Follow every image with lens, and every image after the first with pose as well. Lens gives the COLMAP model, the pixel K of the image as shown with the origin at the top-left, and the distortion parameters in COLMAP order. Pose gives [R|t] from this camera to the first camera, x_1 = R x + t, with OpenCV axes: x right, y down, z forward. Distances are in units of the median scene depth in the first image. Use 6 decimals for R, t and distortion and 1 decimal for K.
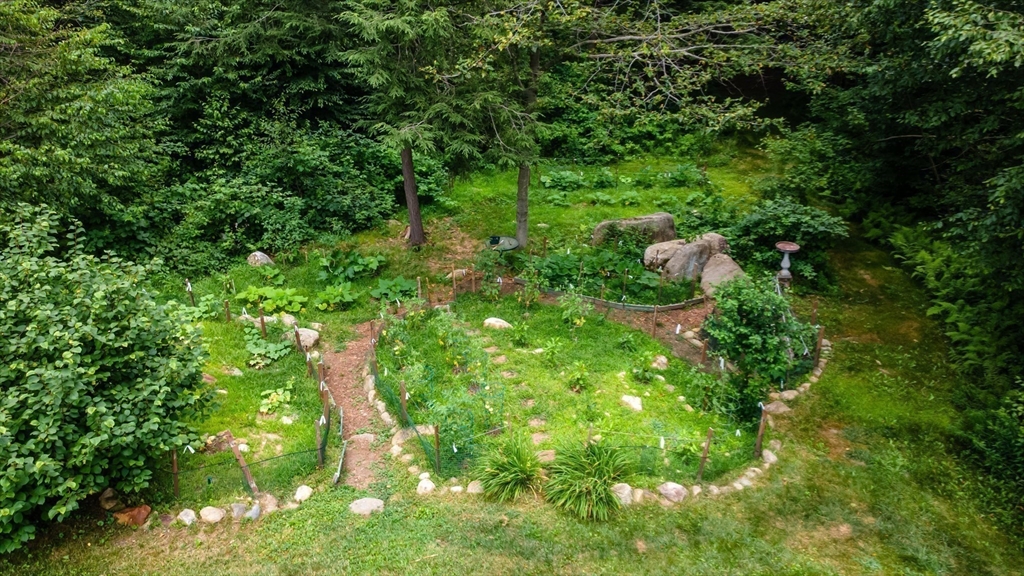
lens RADIAL K [[742.5, 0, 512.0], [0, 742.5, 290.4], [0, 0, 1]] dist [0.037537, -0.002261]
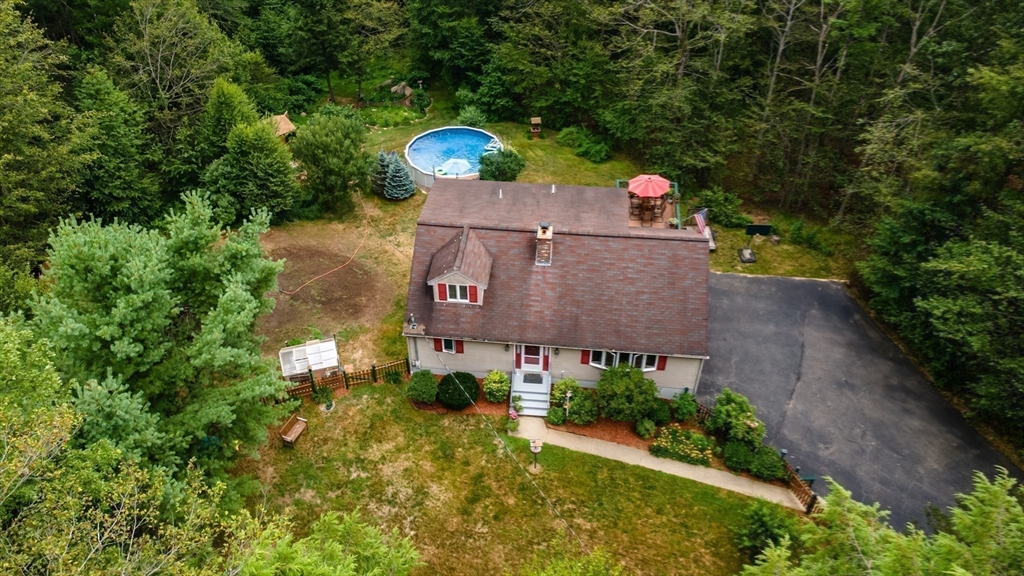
lens RADIAL K [[742.5, 0, 508.8], [0, 742.5, 287.8], [0, 0, 1]] dist [0.037537, -0.002261]
pose [[0.860967, -0.337988, 0.380131, -1.258619], [0.252028, 0.932590, 0.258376, 0.073489], [-0.441834, -0.126650, 0.888112, -3.285101]]
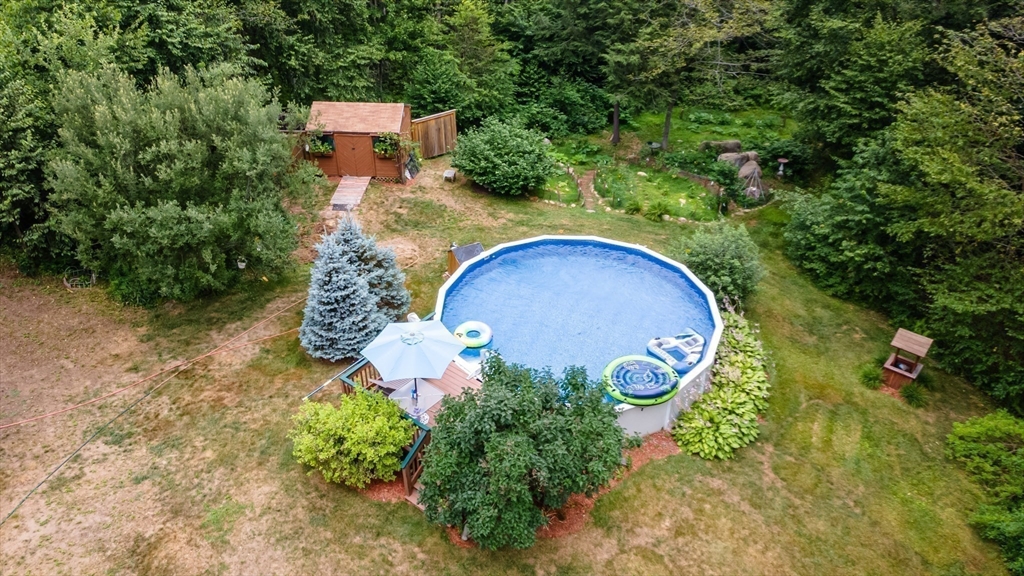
lens RADIAL K [[742.5, 0, 506.7], [0, 742.5, 287.1], [0, 0, 1]] dist [0.037537, -0.002261]
pose [[0.958447, 0.156280, -0.238654, 0.162117], [-0.130794, 0.984214, 0.119228, 0.144561], [0.253519, -0.083059, 0.963758, -1.287490]]
